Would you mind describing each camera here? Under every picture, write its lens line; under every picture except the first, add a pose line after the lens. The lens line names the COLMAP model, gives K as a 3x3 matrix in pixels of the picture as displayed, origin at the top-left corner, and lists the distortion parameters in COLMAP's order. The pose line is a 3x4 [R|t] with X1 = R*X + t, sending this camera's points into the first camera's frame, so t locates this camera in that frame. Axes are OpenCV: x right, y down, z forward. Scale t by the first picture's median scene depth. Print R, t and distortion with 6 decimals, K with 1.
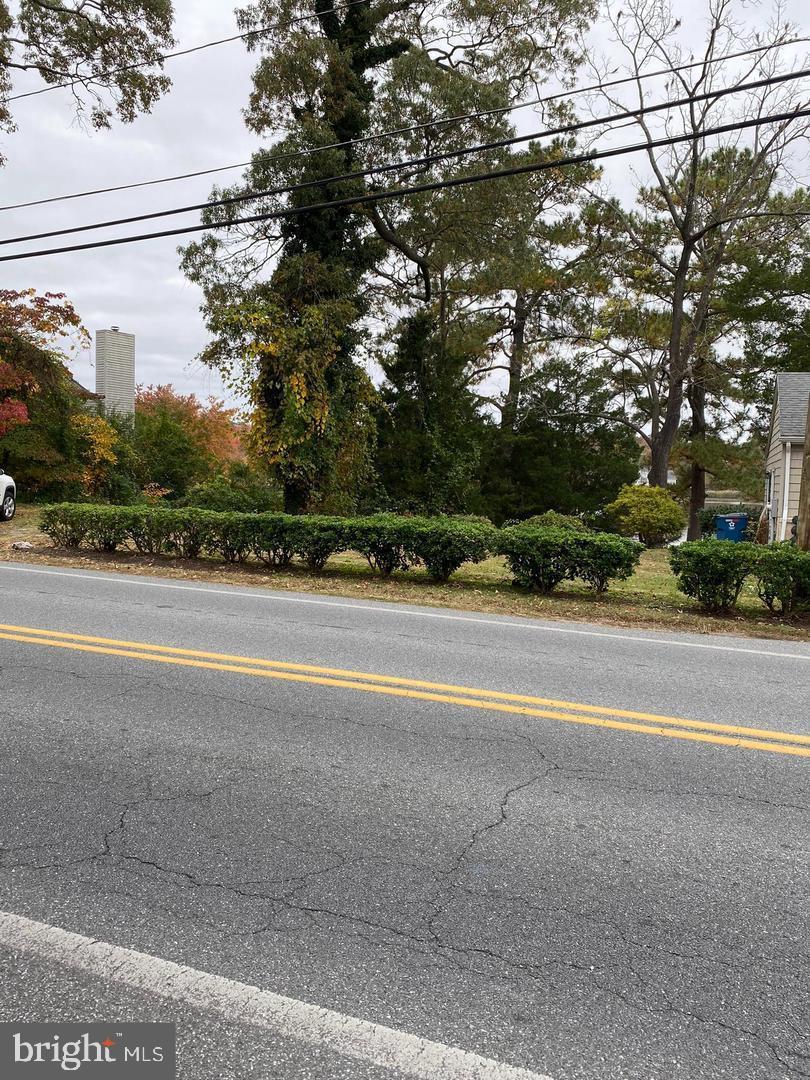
lens RADIAL K [[837.2, 0, 408.5], [0, 837.2, 547.6], [0, 0, 1]] dist [-0.021191, 0.031217]
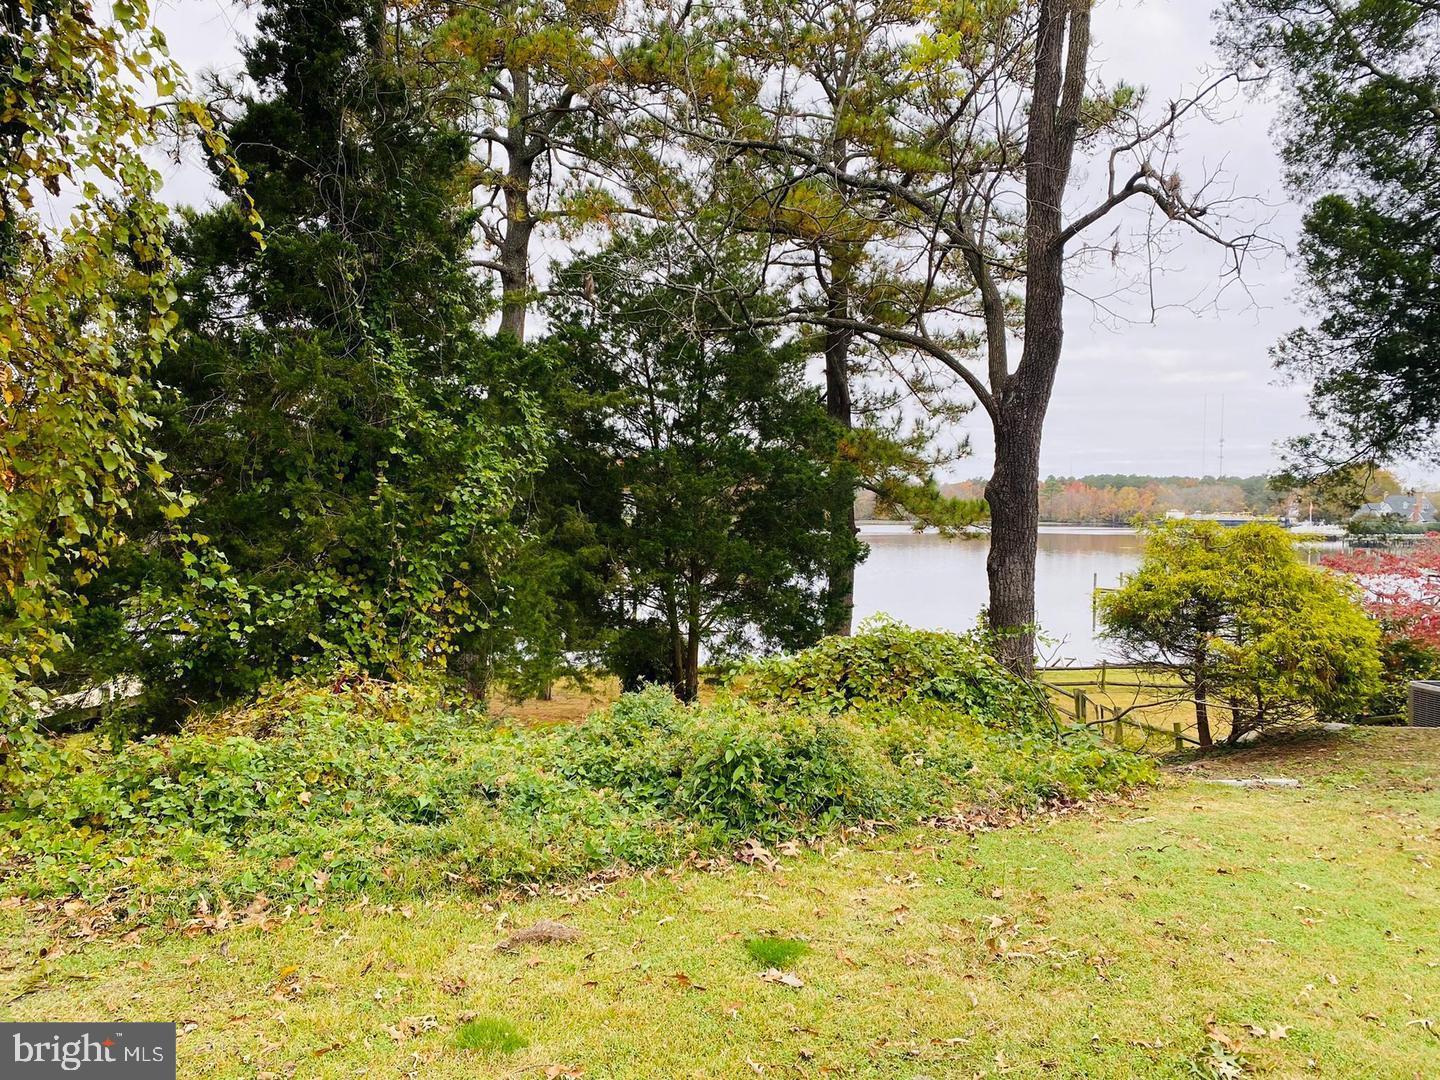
lens RADIAL K [[1116.3, 0, 726.4], [0, 1116.3, 536.0], [0, 0, 1]] dist [-0.021191, 0.031217]
pose [[0.917765, -0.034375, 0.395634, -0.025916], [0.055652, 0.997549, -0.042424, -0.063771], [-0.393206, 0.060953, 0.917428, 0.749875]]
